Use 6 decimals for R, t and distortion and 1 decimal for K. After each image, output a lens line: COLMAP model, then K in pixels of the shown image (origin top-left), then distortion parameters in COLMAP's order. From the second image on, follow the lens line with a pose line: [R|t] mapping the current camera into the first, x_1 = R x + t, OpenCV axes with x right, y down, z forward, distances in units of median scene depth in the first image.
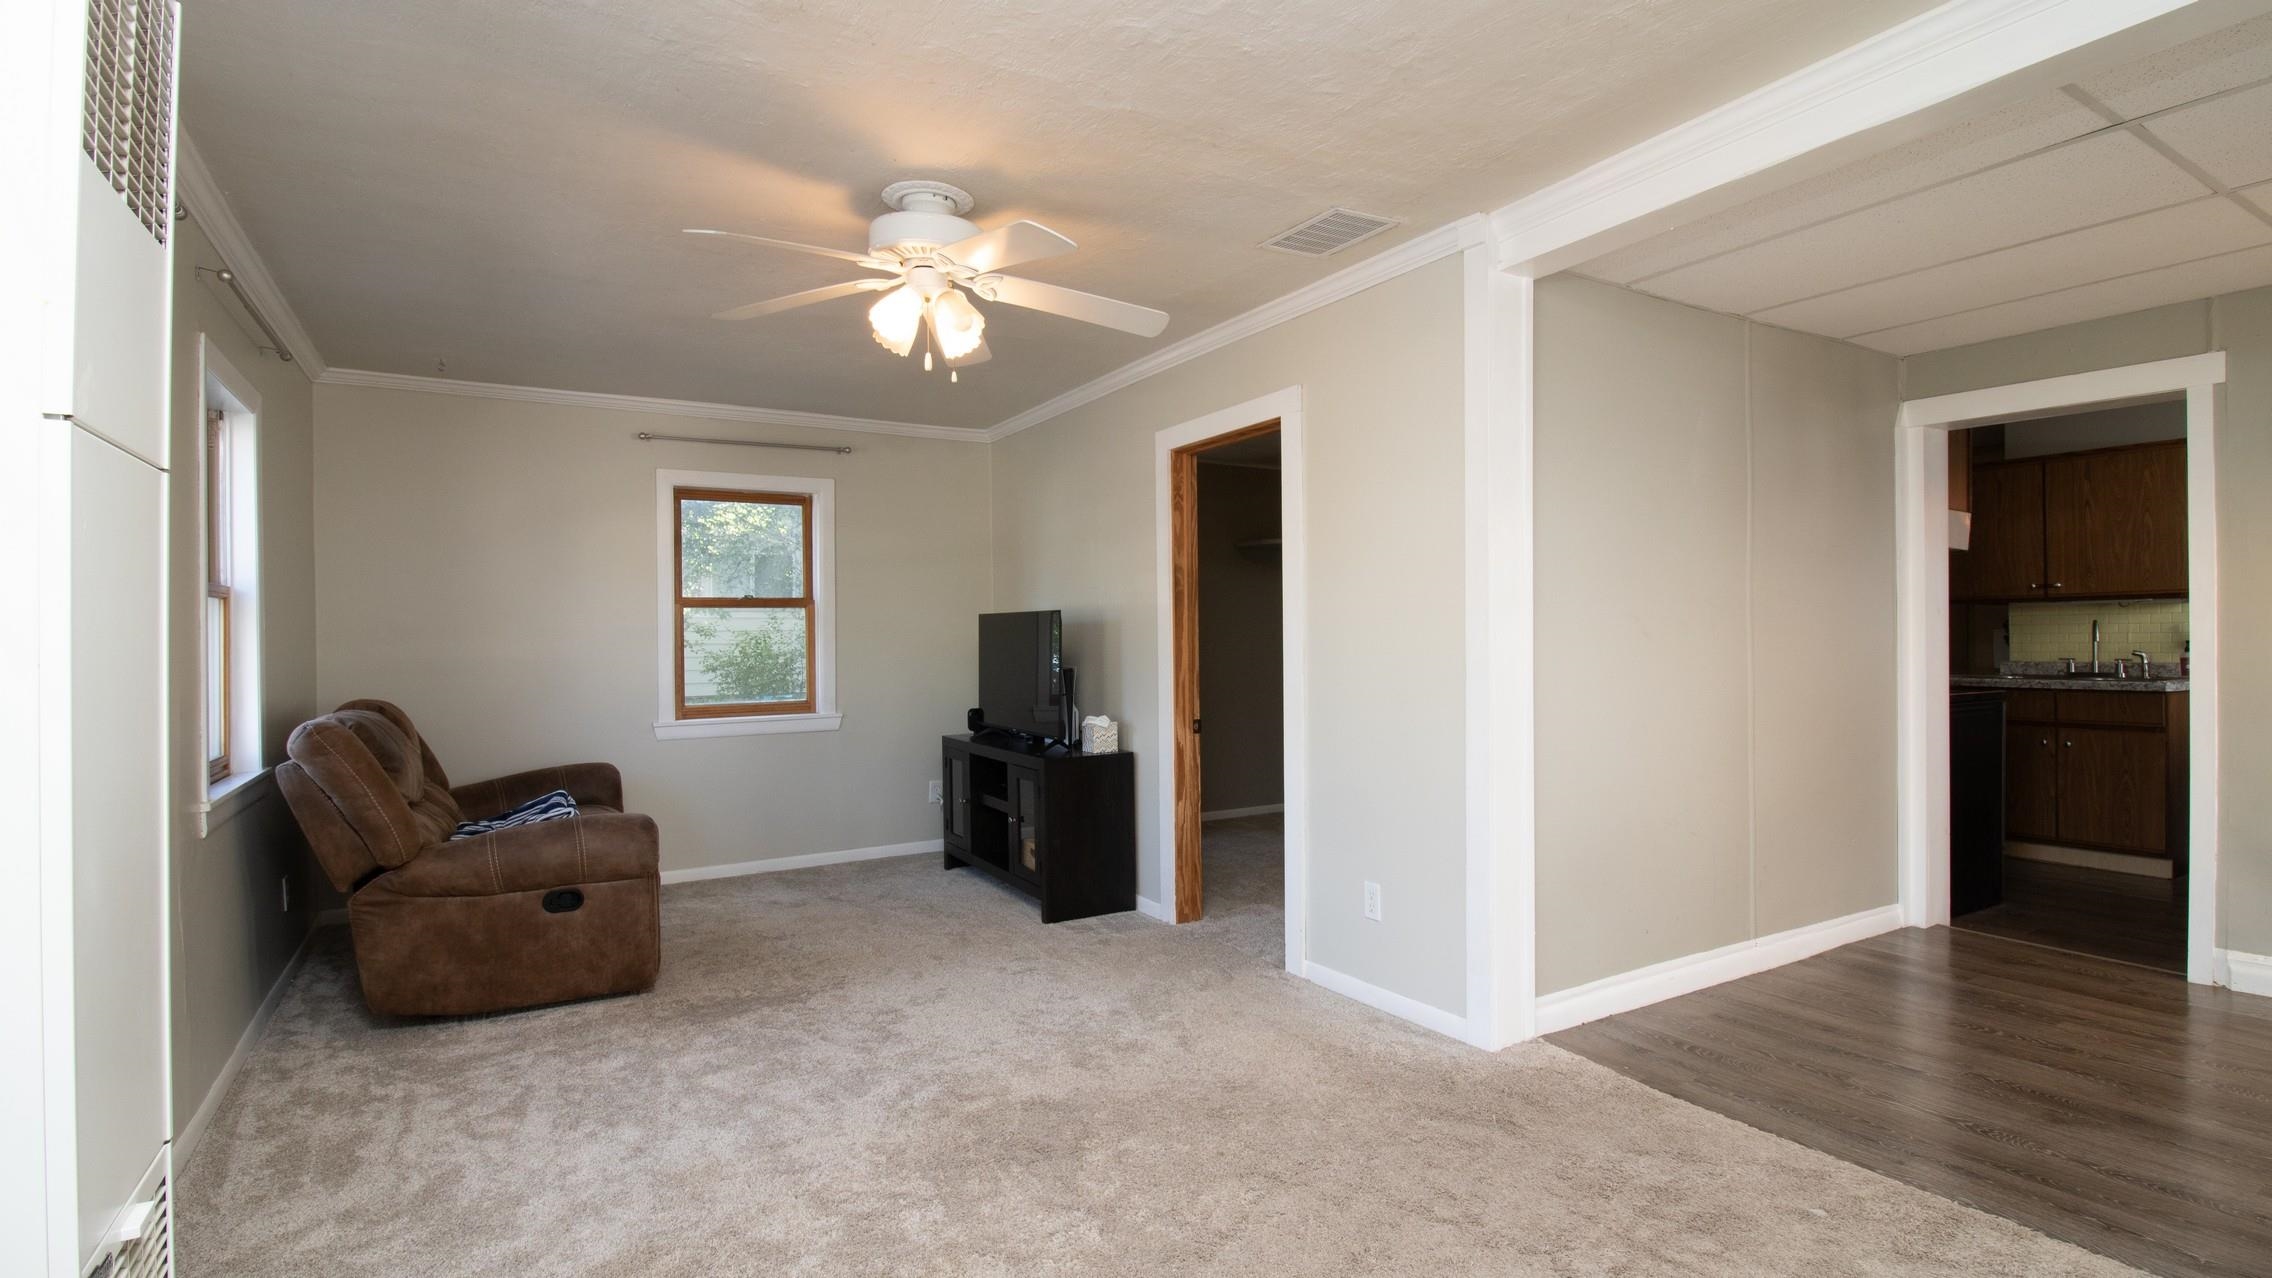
lens RADIAL K [[1061.0, 0, 1138.0], [0, 1061.0, 638.8], [0, 0, 1]] dist [-0.022435, -0.001531]
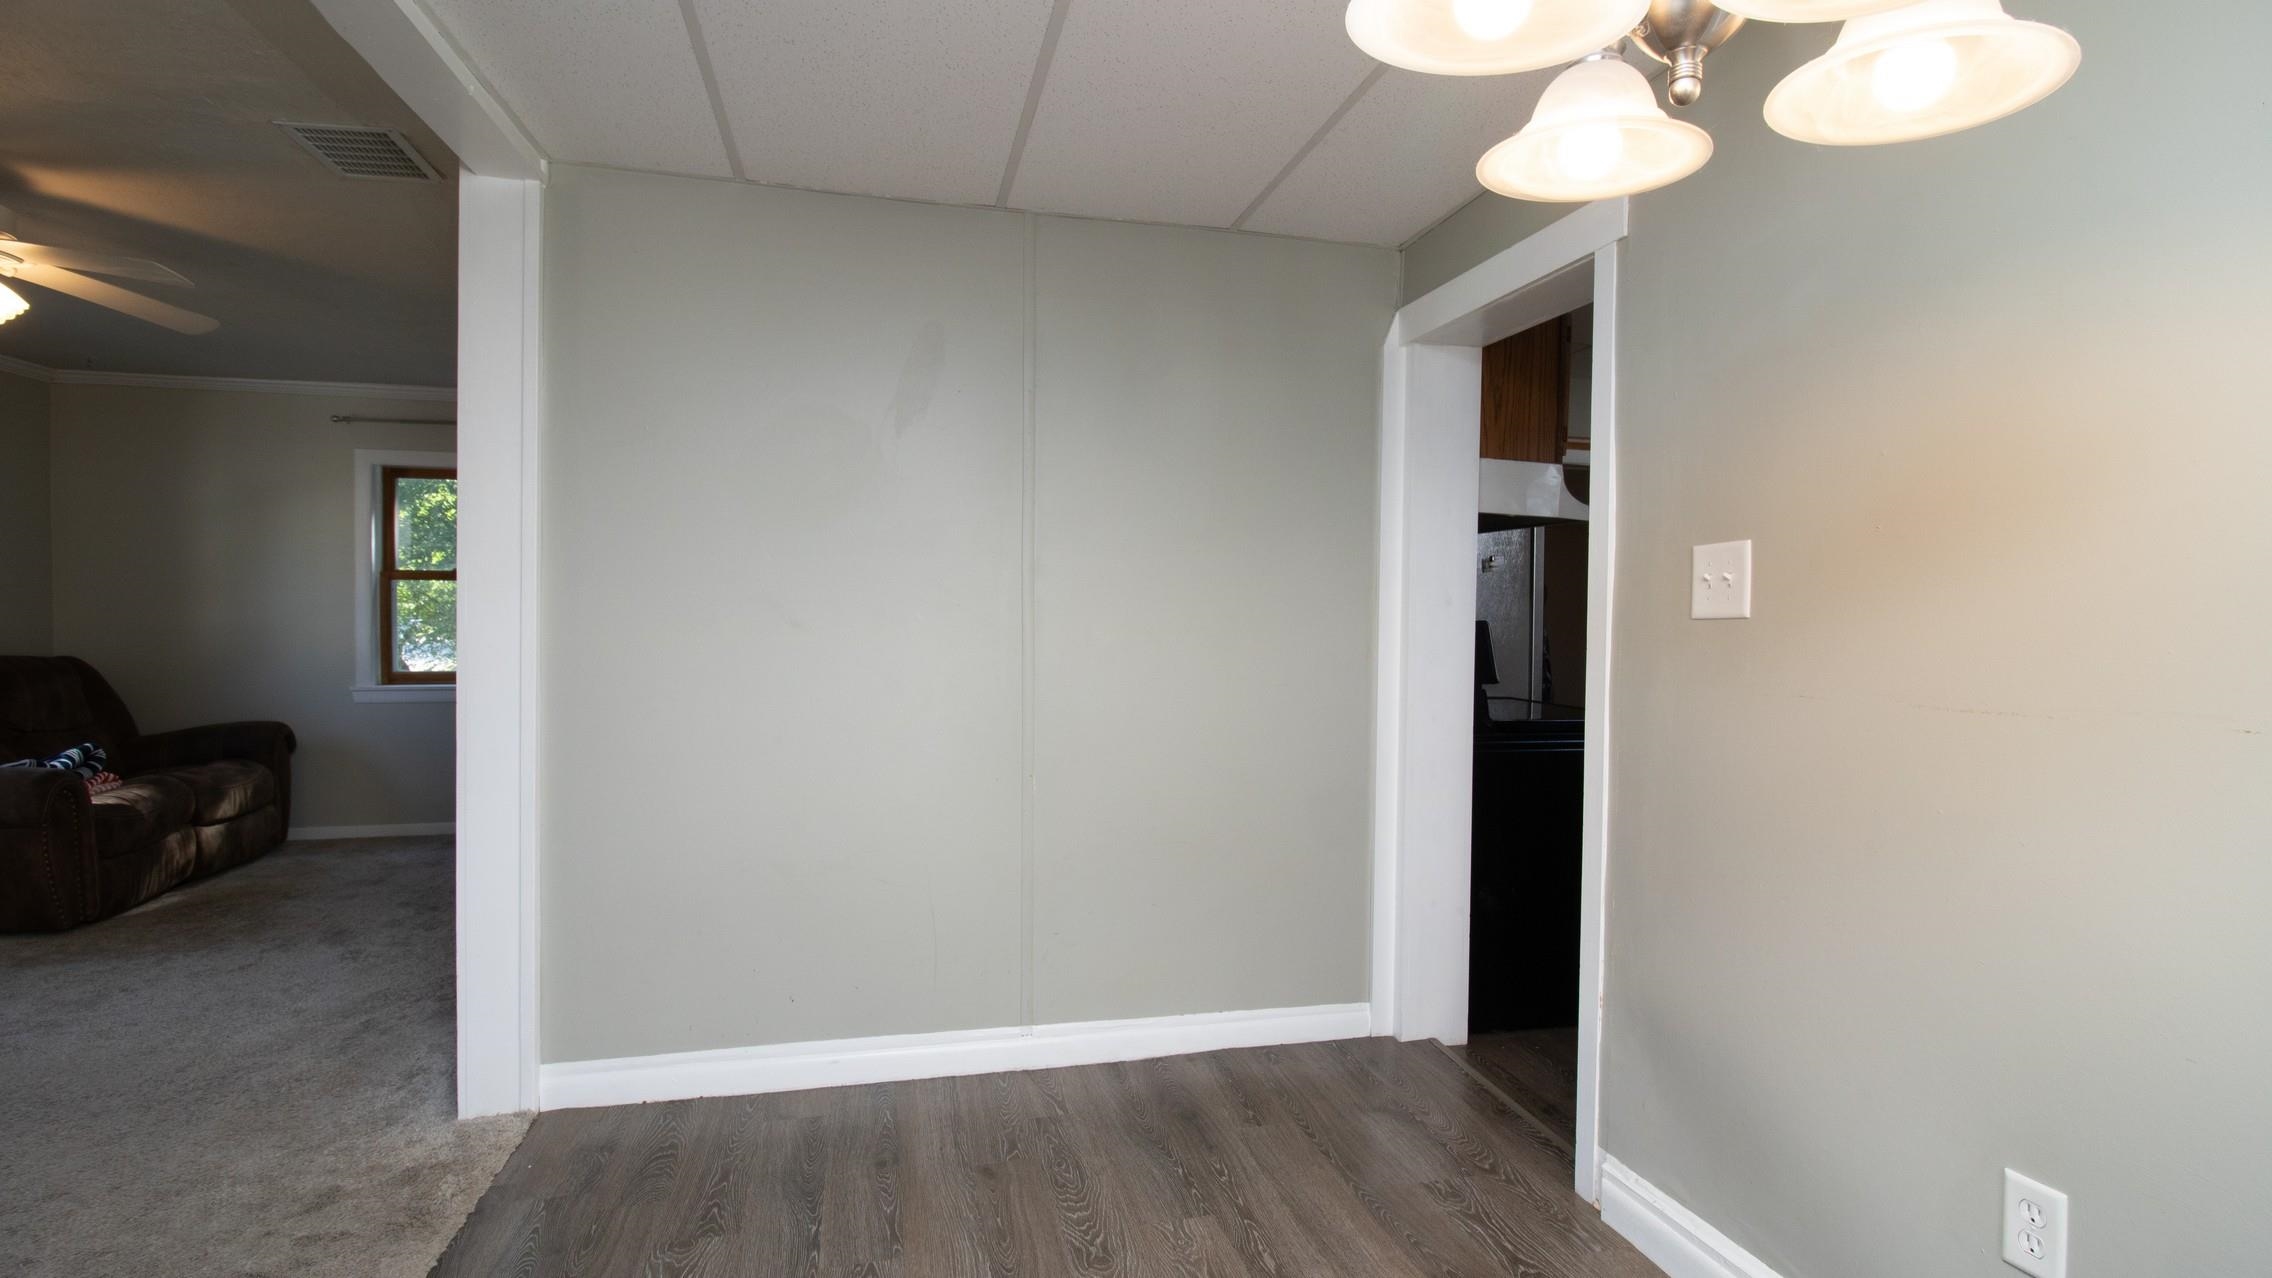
lens RADIAL K [[1061.0, 0, 1145.5], [0, 1061.0, 620.3], [0, 0, 1]] dist [-0.022435, -0.001531]
pose [[0.962441, 0.020881, -0.270688, 0.872271], [-0.020713, 0.999779, 0.003481, -0.012178], [0.270701, 0.002257, 0.962661, 0.287098]]
